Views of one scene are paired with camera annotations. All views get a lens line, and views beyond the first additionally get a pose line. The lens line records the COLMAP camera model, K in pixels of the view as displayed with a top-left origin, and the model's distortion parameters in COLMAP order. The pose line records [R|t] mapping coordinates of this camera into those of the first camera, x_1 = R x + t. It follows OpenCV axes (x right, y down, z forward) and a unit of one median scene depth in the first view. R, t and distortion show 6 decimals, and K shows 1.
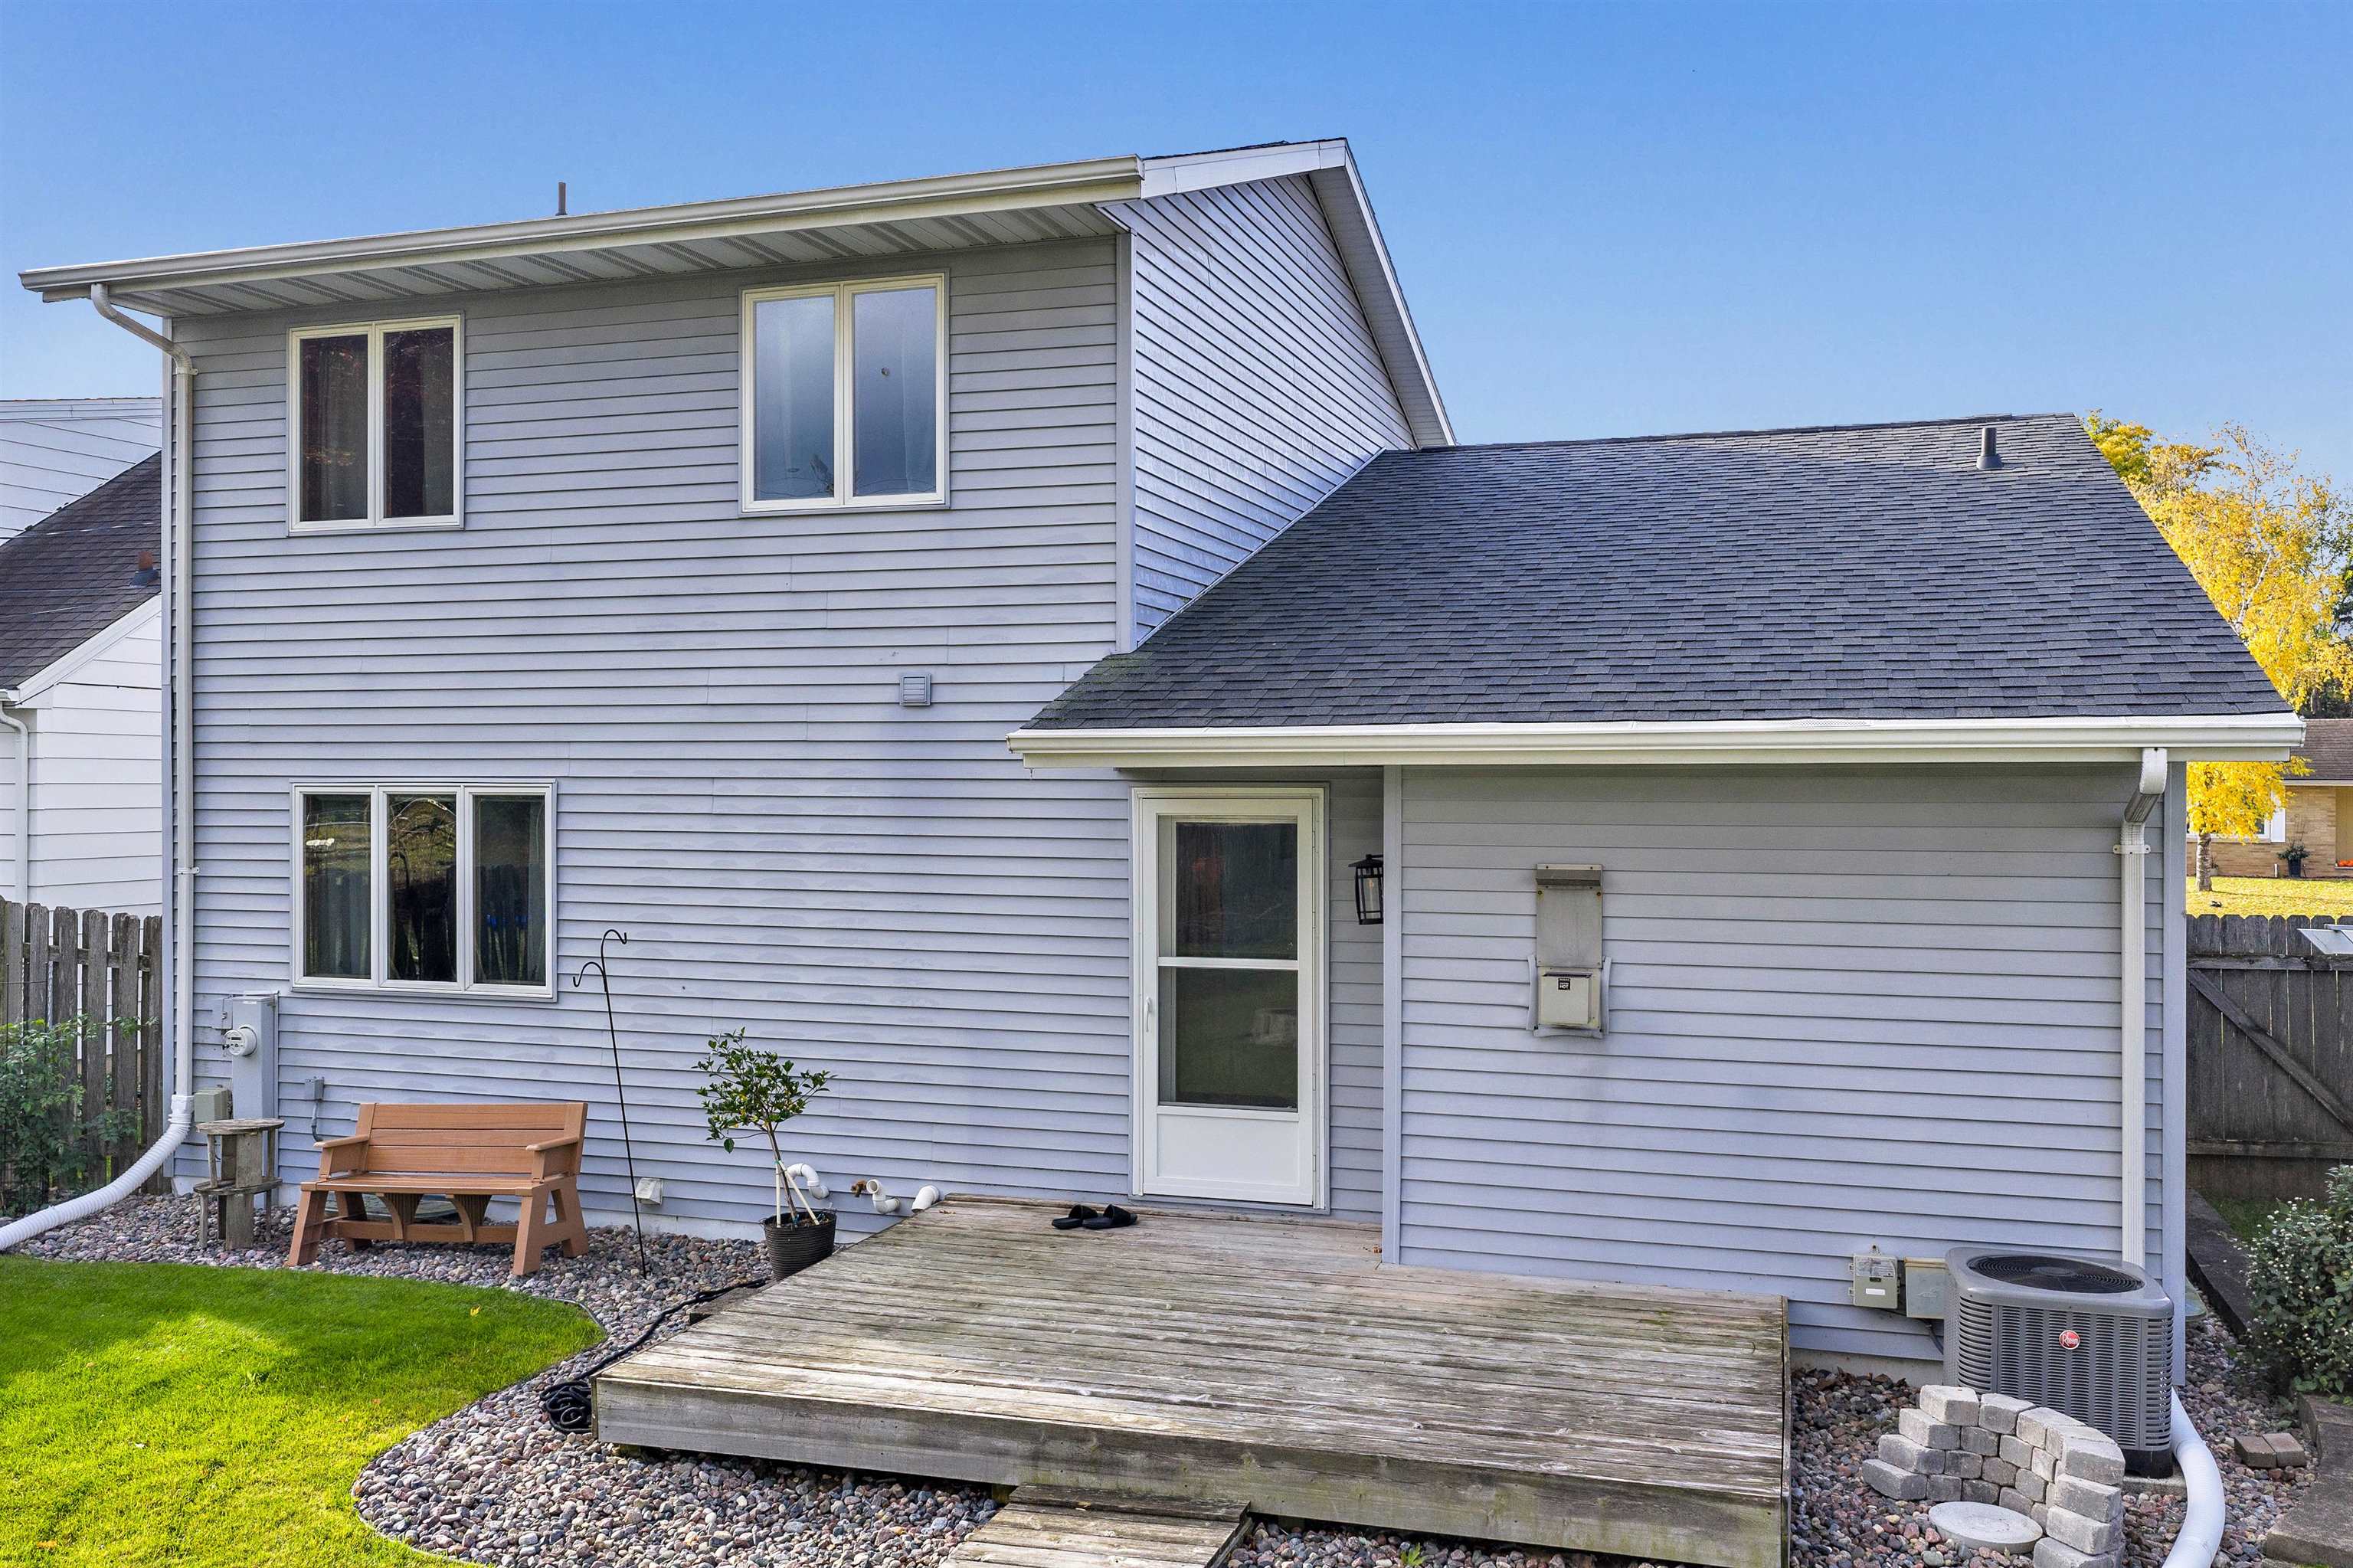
lens RADIAL K [[1964.1, 0, 1179.2], [0, 1964.1, 781.5], [0, 0, 1]] dist [0.001476, -0.015154]
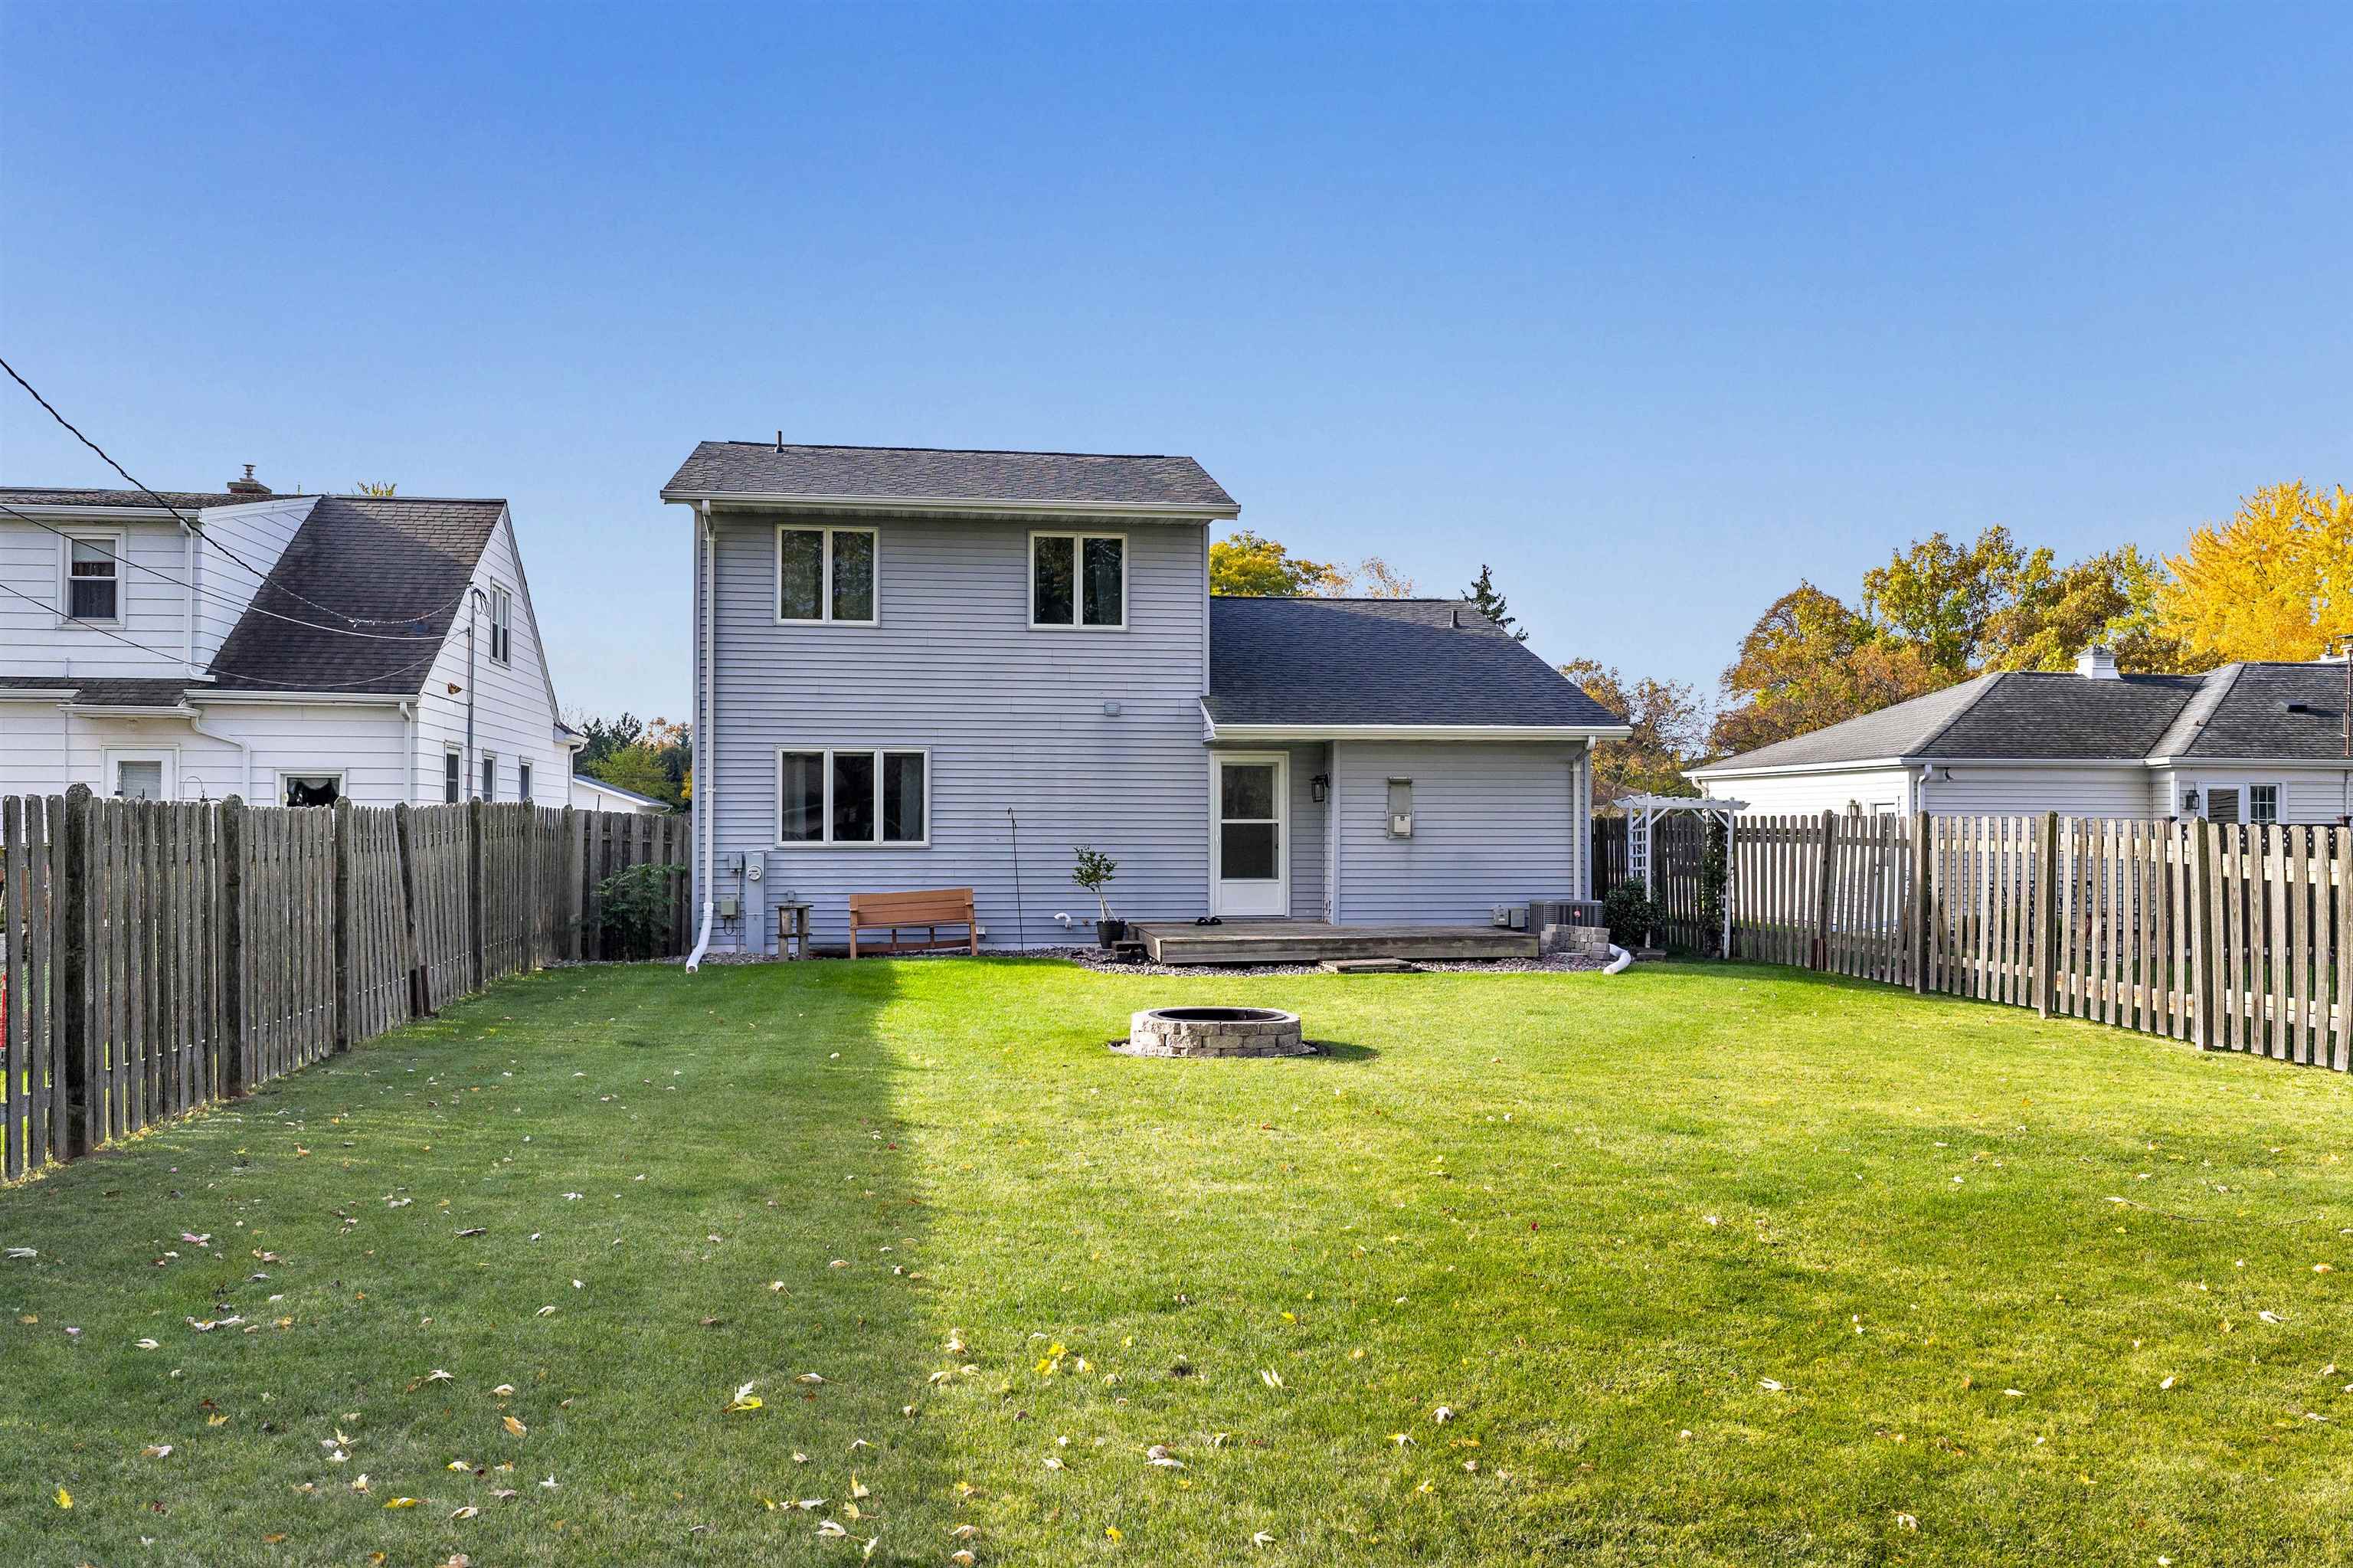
lens RADIAL K [[1964.1, 0, 1180.2], [0, 1964.1, 794.3], [0, 0, 1]] dist [0.001476, -0.015154]
pose [[0.896446, 0.008383, 0.443073, -1.145250], [0.000236, 0.999812, -0.019394, 0.105369], [-0.443152, 0.017490, 0.896276, -1.185166]]
